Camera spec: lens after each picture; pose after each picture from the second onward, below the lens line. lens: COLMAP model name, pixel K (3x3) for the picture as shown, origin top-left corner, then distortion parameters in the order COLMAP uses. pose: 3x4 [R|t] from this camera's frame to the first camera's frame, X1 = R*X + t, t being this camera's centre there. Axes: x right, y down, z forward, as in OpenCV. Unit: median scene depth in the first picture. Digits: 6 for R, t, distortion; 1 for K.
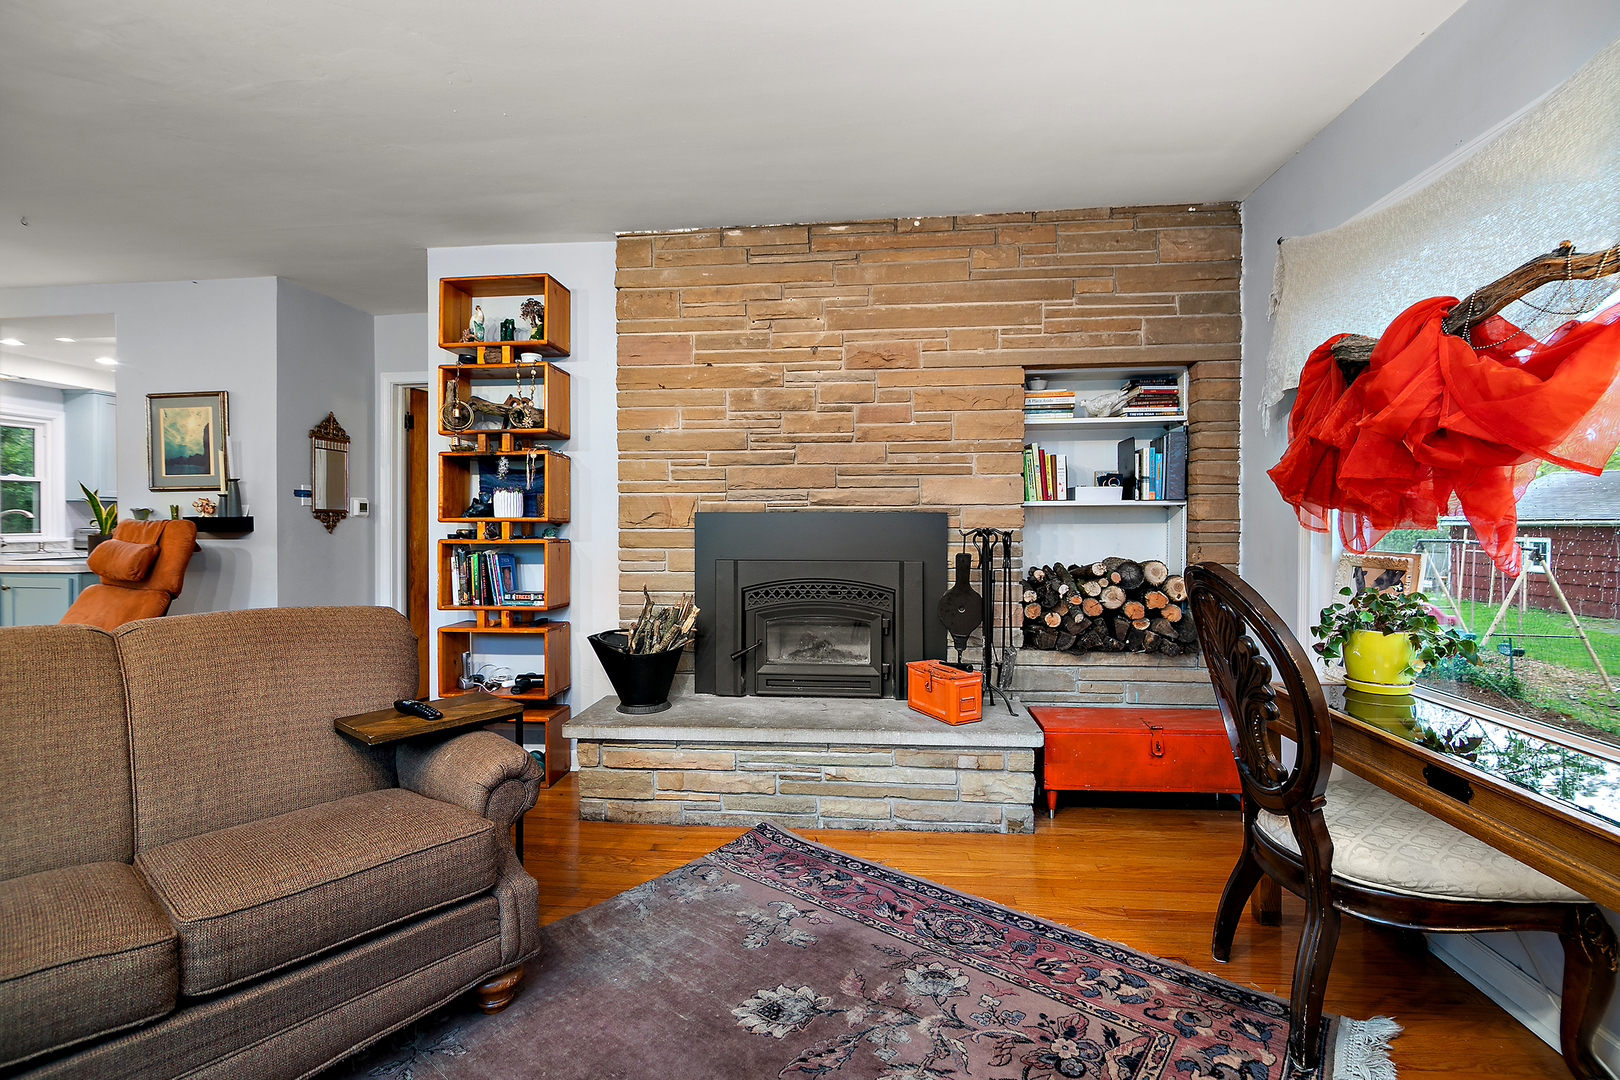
lens RADIAL K [[736.4, 0, 803.1], [0, 736.4, 527.9], [0, 0, 1]] dist [-0.026833, 0.000073]
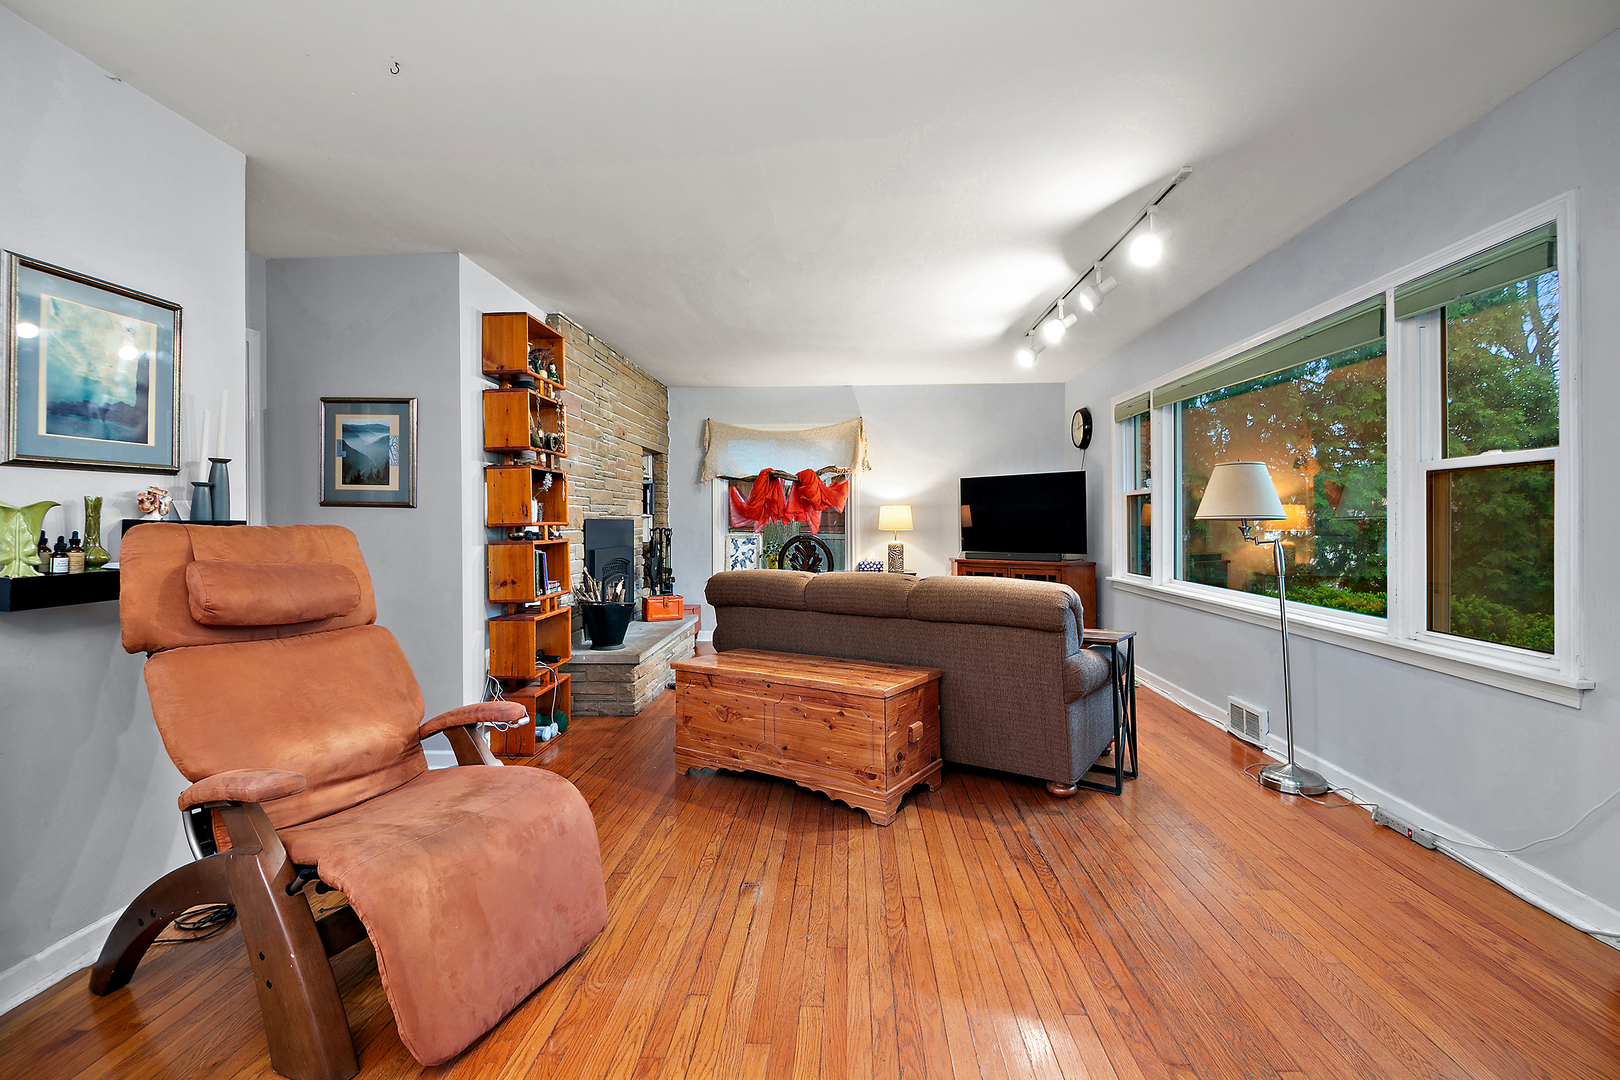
lens RADIAL K [[736.4, 0, 803.1], [0, 736.4, 527.9], [0, 0, 1]] dist [-0.026833, 0.000073]
pose [[-0.050903, -0.007752, 0.998674, -2.919428], [0.016351, 0.999829, 0.008595, -0.014448], [-0.998570, 0.016767, -0.050768, 1.106571]]
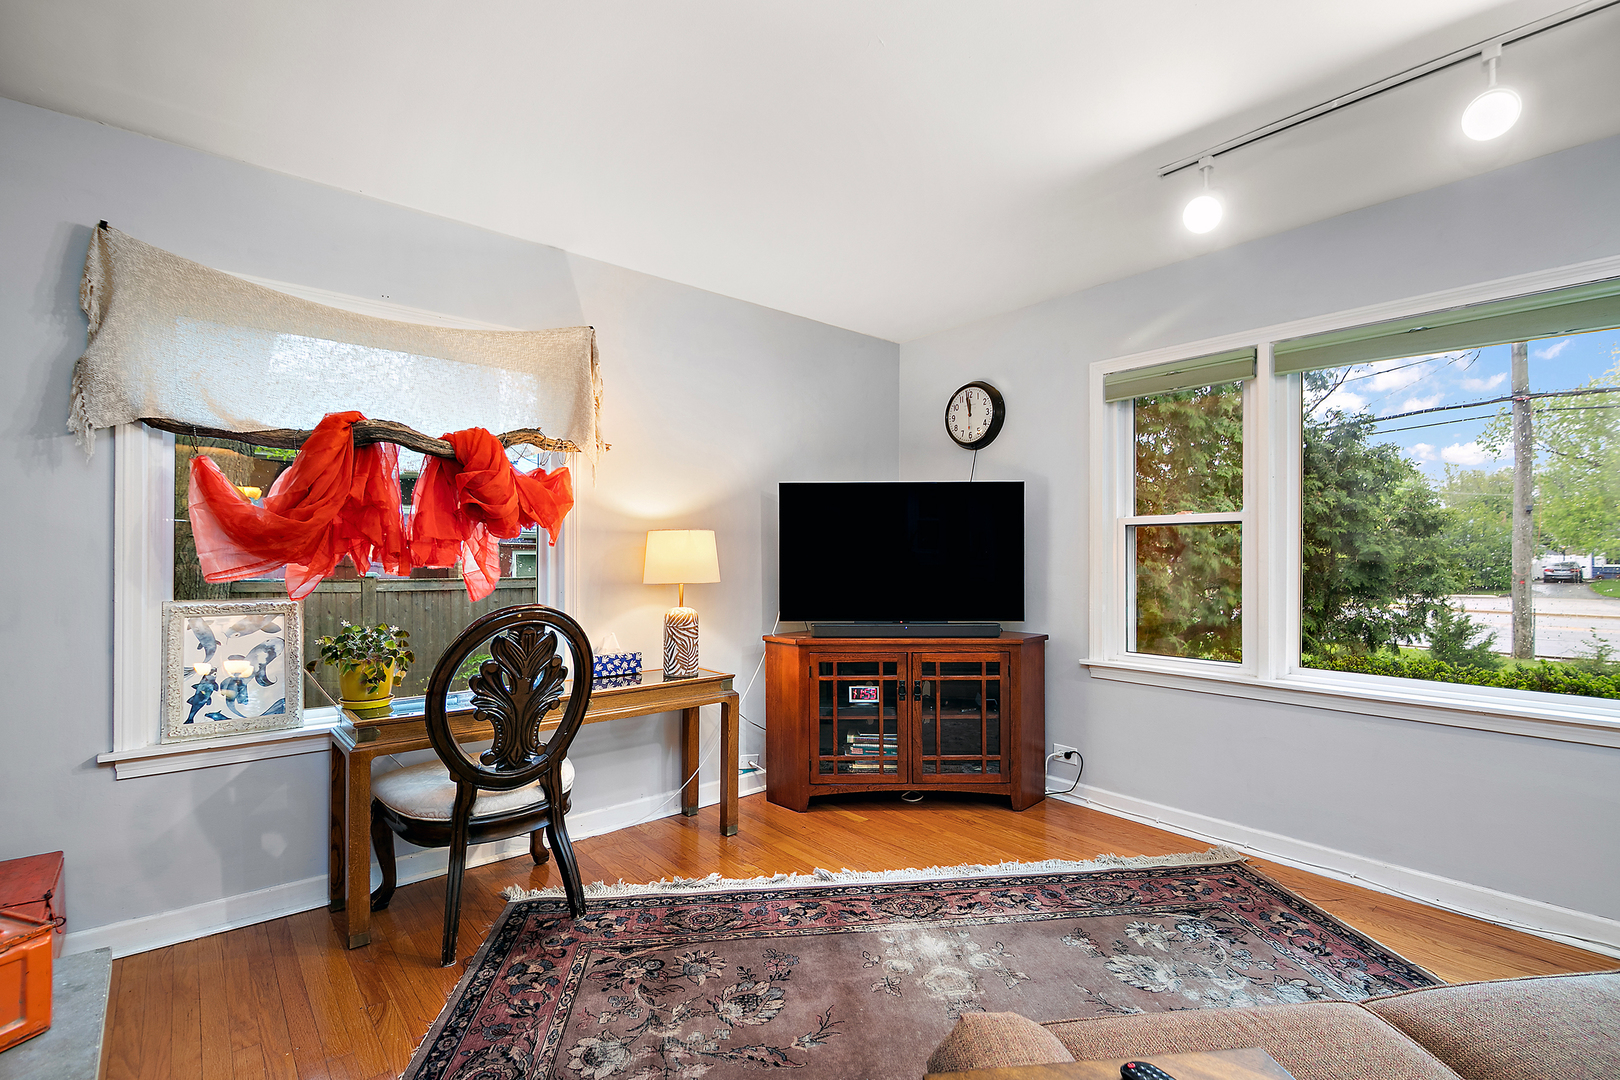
lens RADIAL K [[727.4, 0, 837.5], [0, 727.4, 551.3], [0, 0, 1]] dist [-0.028426, -0.000271]
pose [[-0.744630, 0.003023, 0.667471, -0.664263], [0.006524, 0.999975, 0.002750, -0.042077], [-0.667446, 0.006402, -0.744631, 1.449742]]
